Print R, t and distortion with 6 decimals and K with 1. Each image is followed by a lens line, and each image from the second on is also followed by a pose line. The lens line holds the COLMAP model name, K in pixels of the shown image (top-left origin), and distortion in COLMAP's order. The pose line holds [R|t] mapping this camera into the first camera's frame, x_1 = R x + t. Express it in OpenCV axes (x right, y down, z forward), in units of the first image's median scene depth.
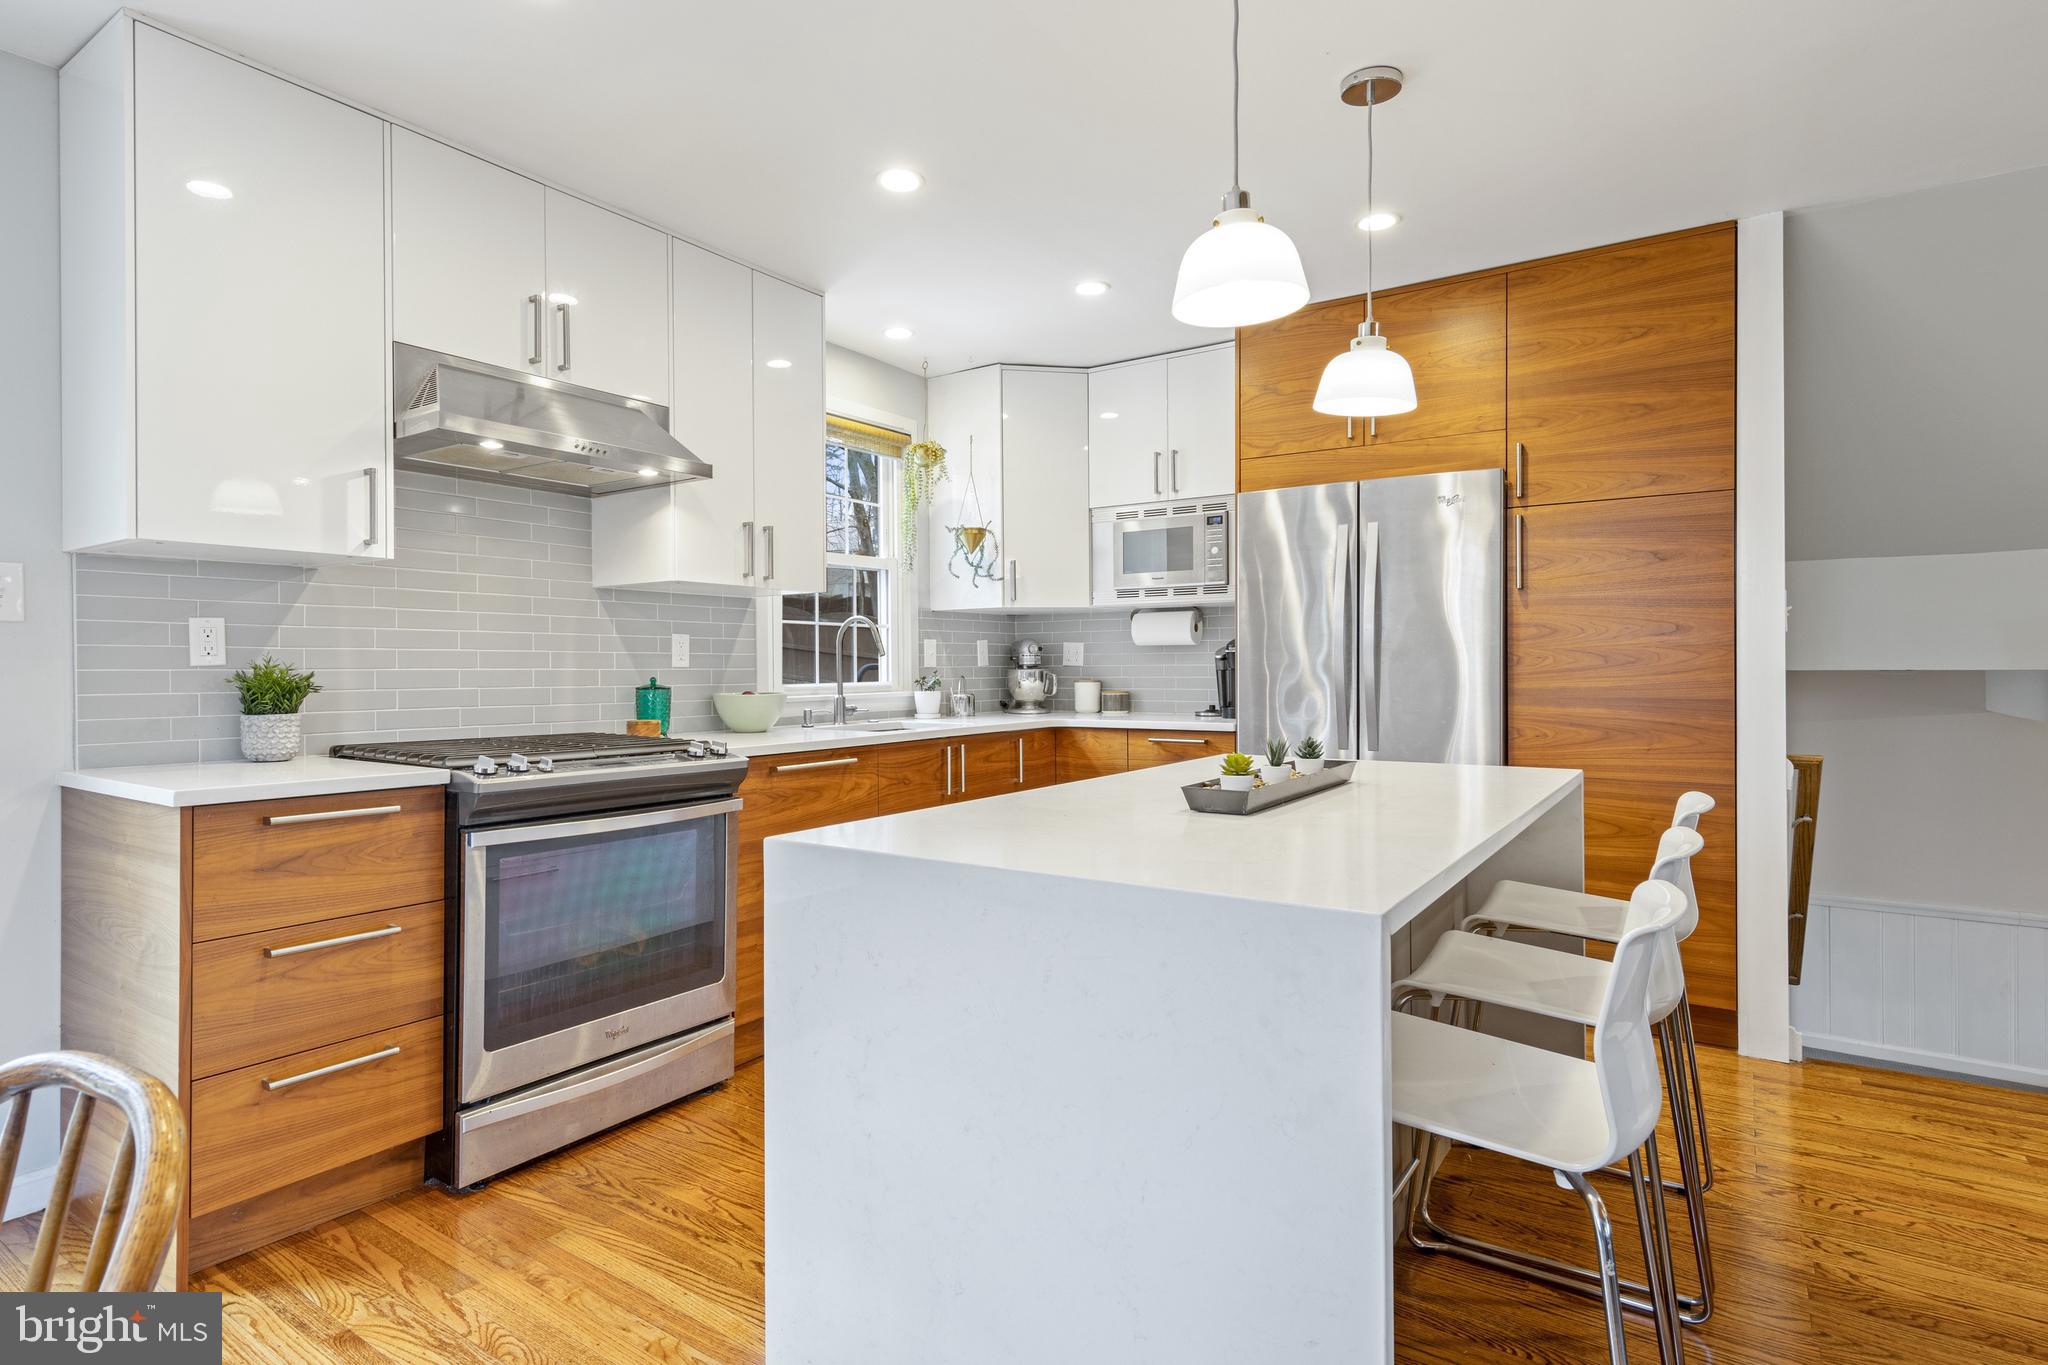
lens RADIAL K [[1078.5, 0, 1021.8], [0, 1078.5, 667.5], [0, 0, 1]] dist [0.014301, 0.000007]
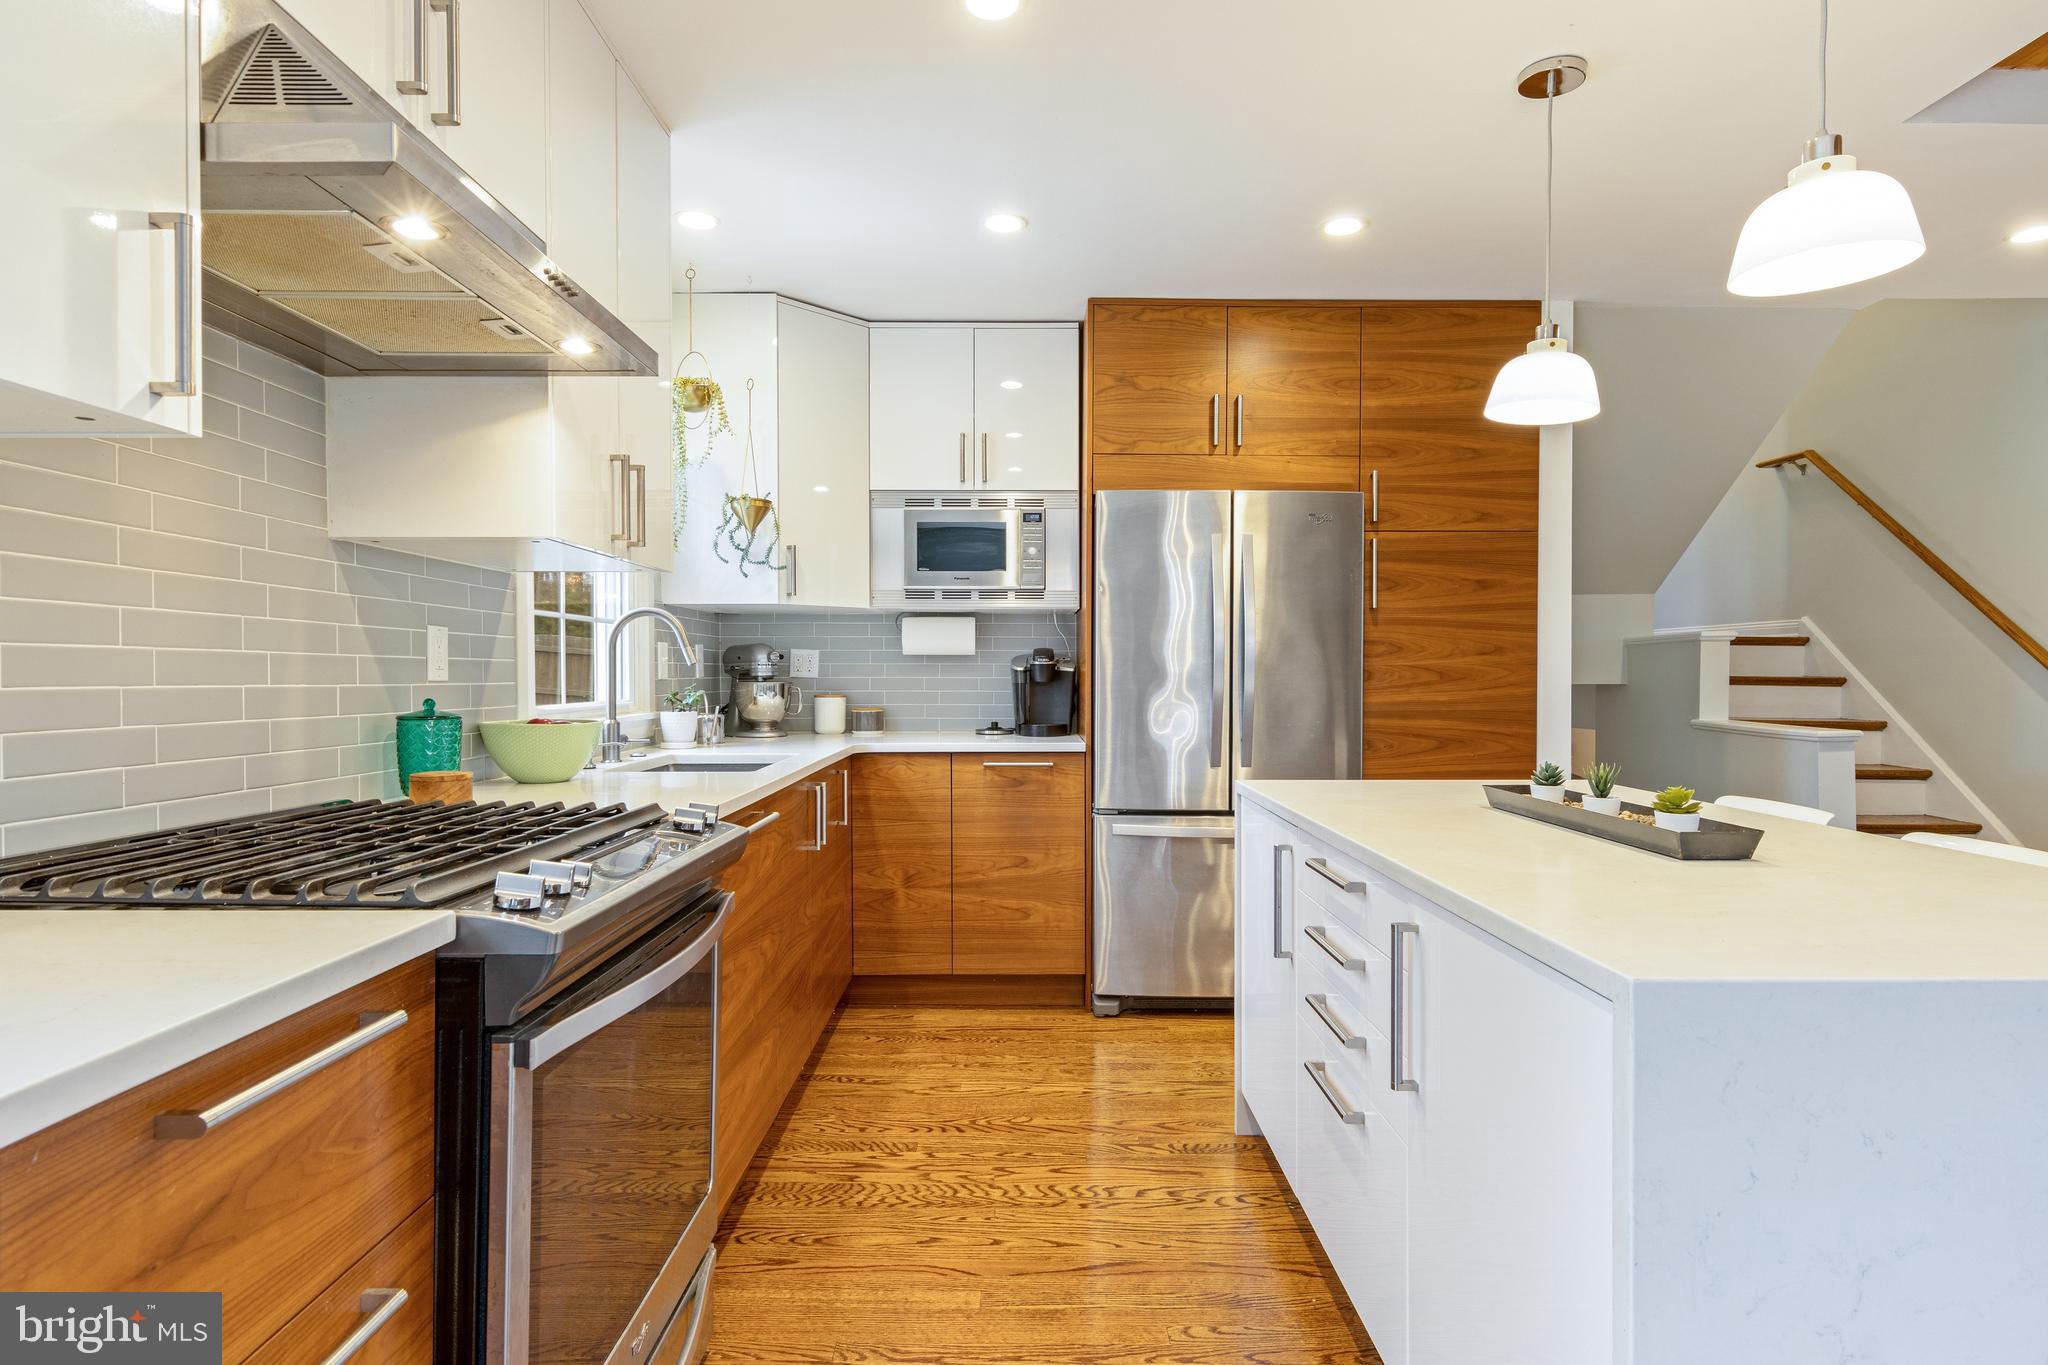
lens RADIAL K [[1060.8, 0, 1024.0], [0, 1060.8, 682.5], [0, 0, 1]] dist [0.011991, -0.000240]
pose [[0.817362, 0.000356, 0.576124, -0.388476], [-0.004161, 0.999977, 0.005284, -0.003970], [-0.576109, -0.006716, 0.817345, 0.321199]]
